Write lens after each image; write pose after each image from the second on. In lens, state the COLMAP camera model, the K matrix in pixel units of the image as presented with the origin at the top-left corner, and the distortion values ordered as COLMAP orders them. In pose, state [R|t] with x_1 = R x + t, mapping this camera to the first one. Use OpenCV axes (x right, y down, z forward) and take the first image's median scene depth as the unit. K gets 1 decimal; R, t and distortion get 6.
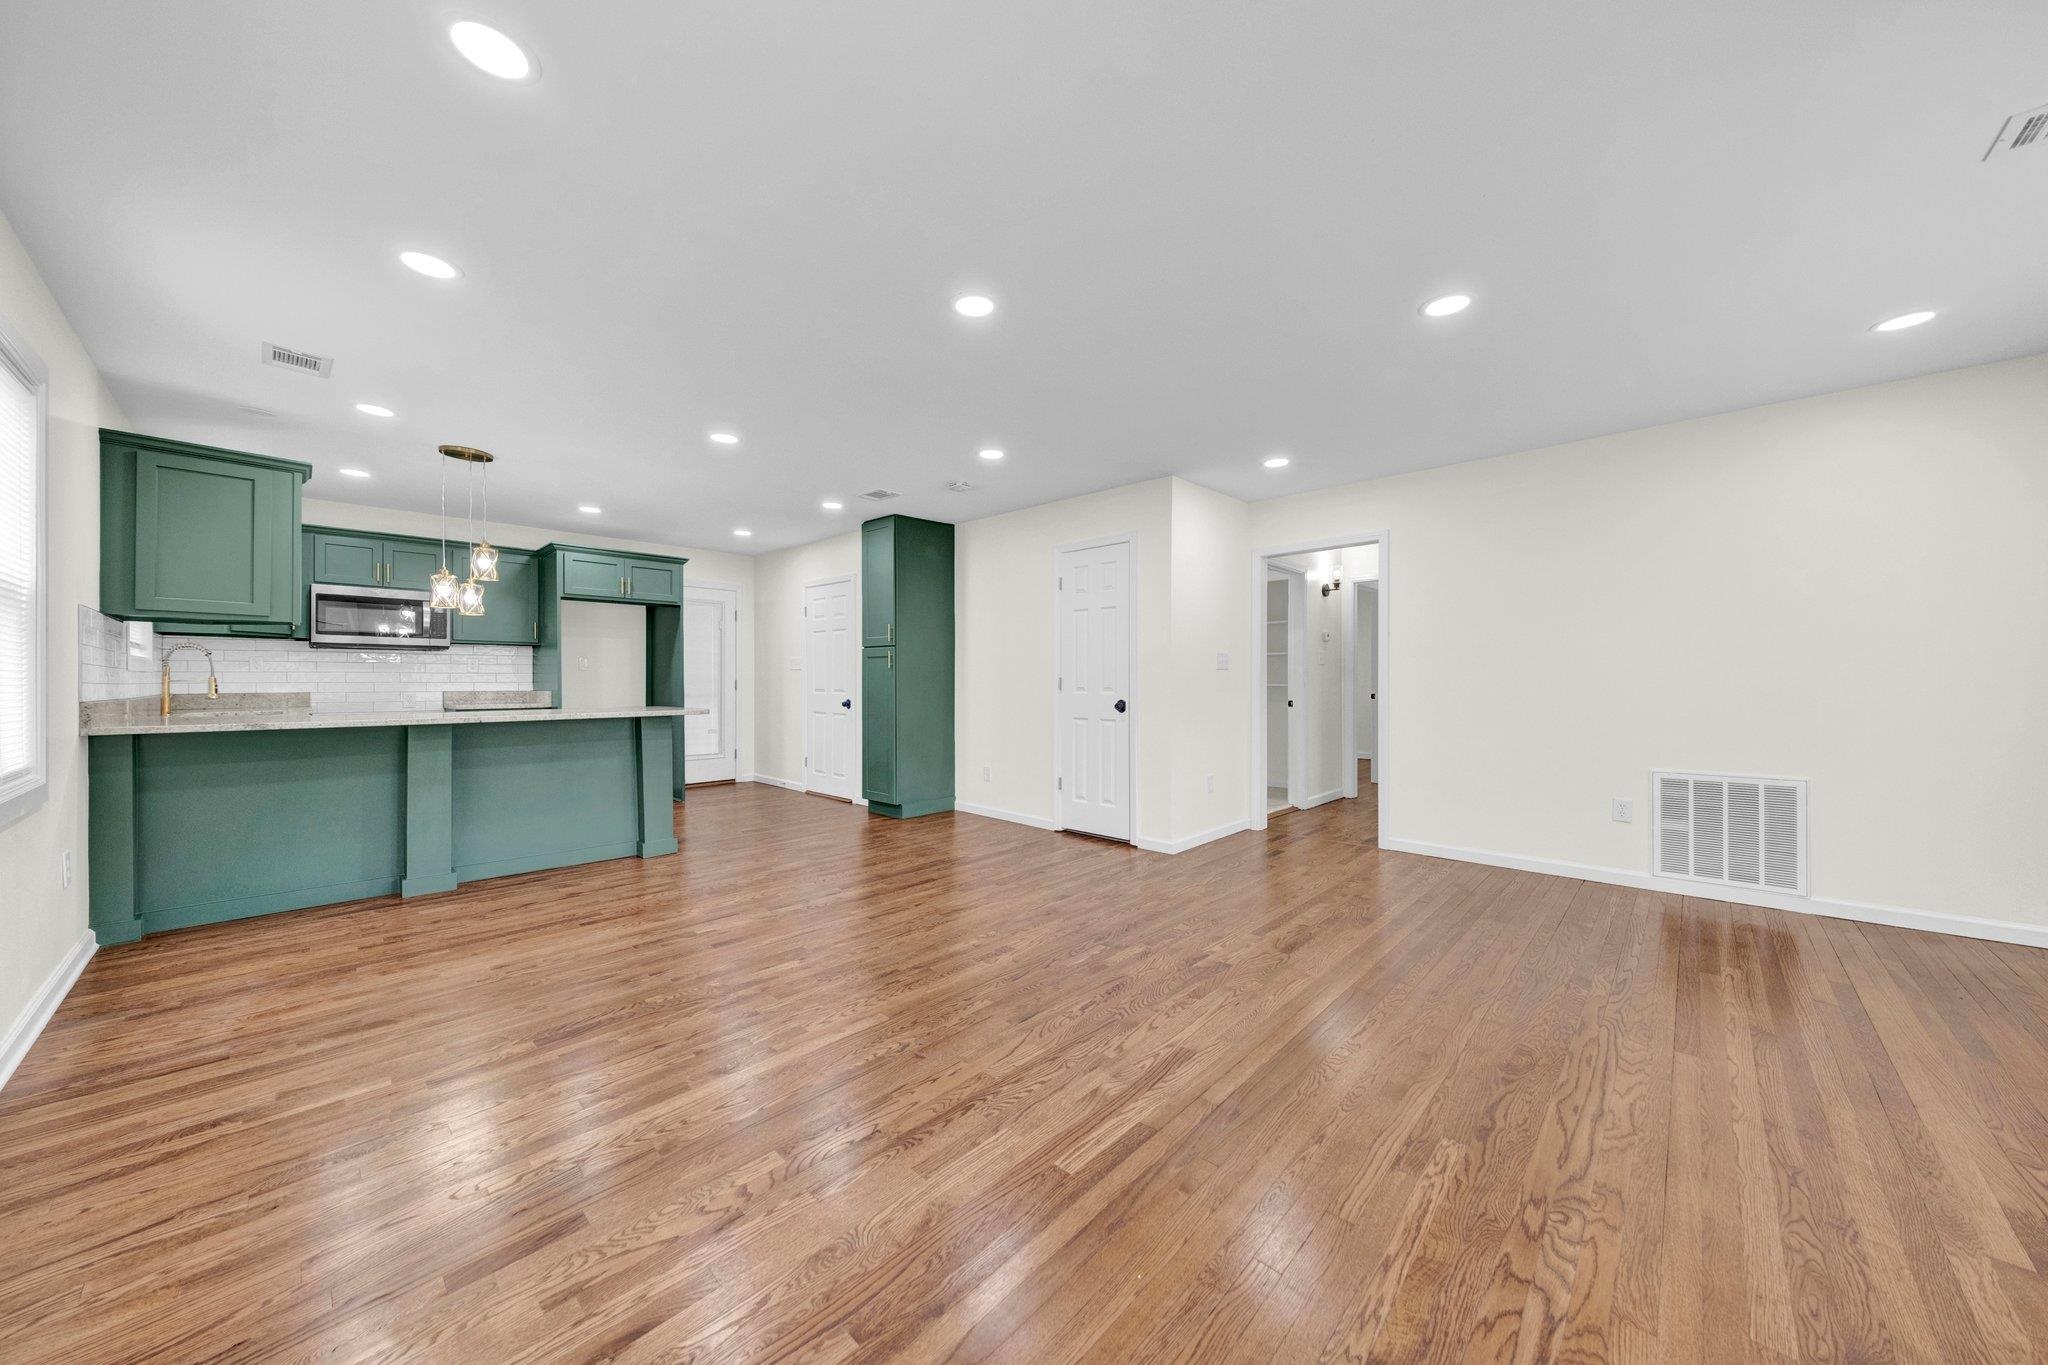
lens RADIAL K [[692.6, 0, 1036.5], [0, 692.6, 673.4], [0, 0, 1]] dist [0.000336, 0.000021]
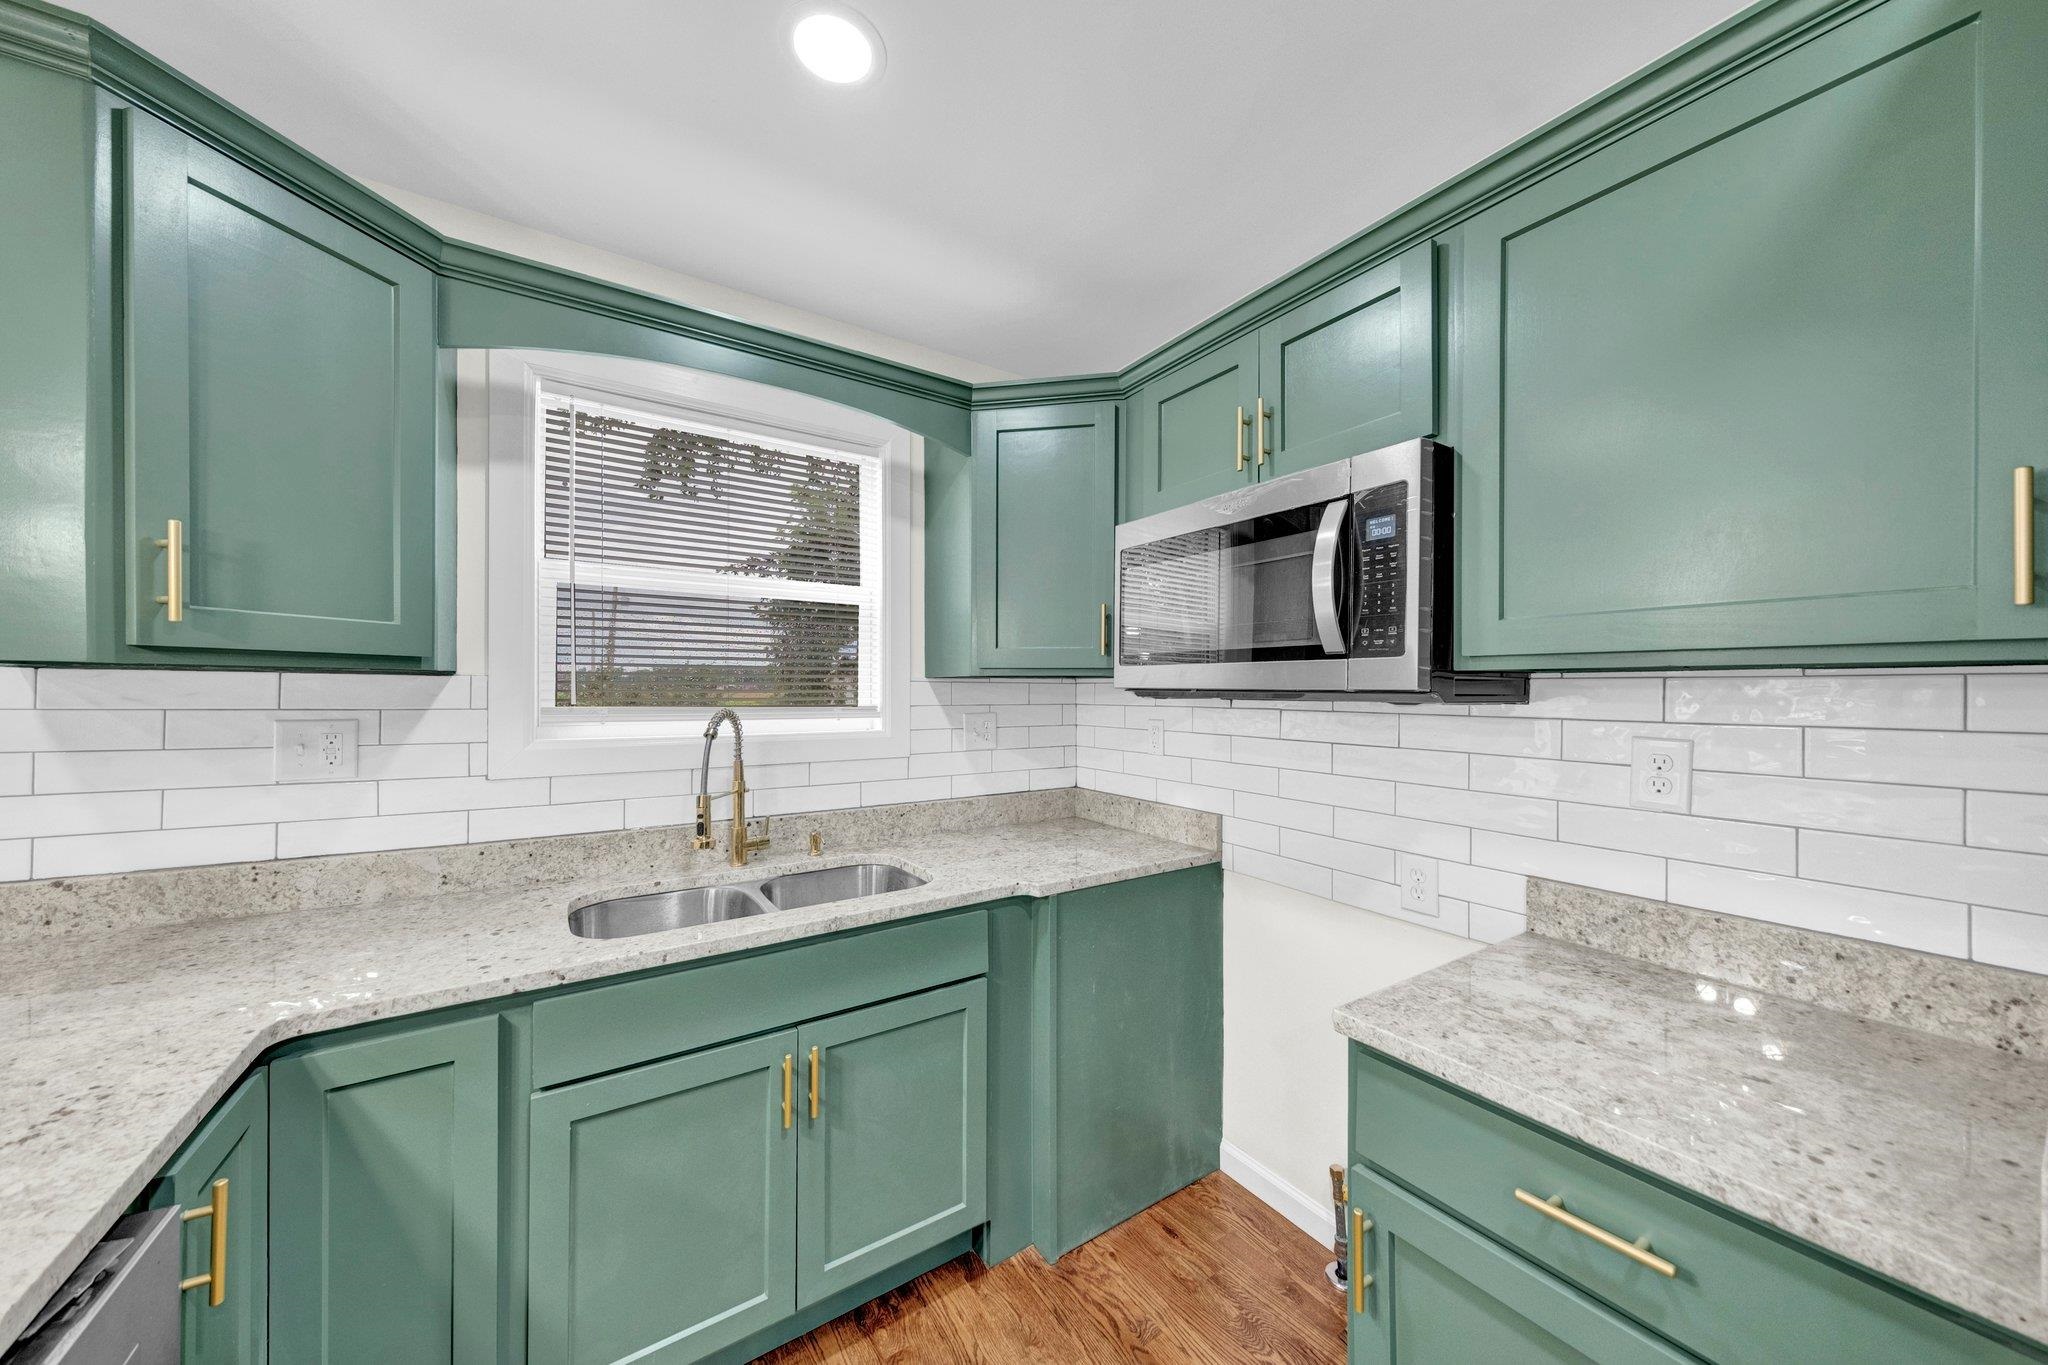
lens RADIAL K [[704.3, 0, 1027.5], [0, 704.3, 691.9], [0, 0, 1]] dist [0.012526, -0.003483]
pose [[-0.232354, 0.002298, -0.972629, -1.007449], [-0.000539, 0.999997, 0.002491, -0.065631], [0.972631, 0.001103, -0.232352, 1.541794]]
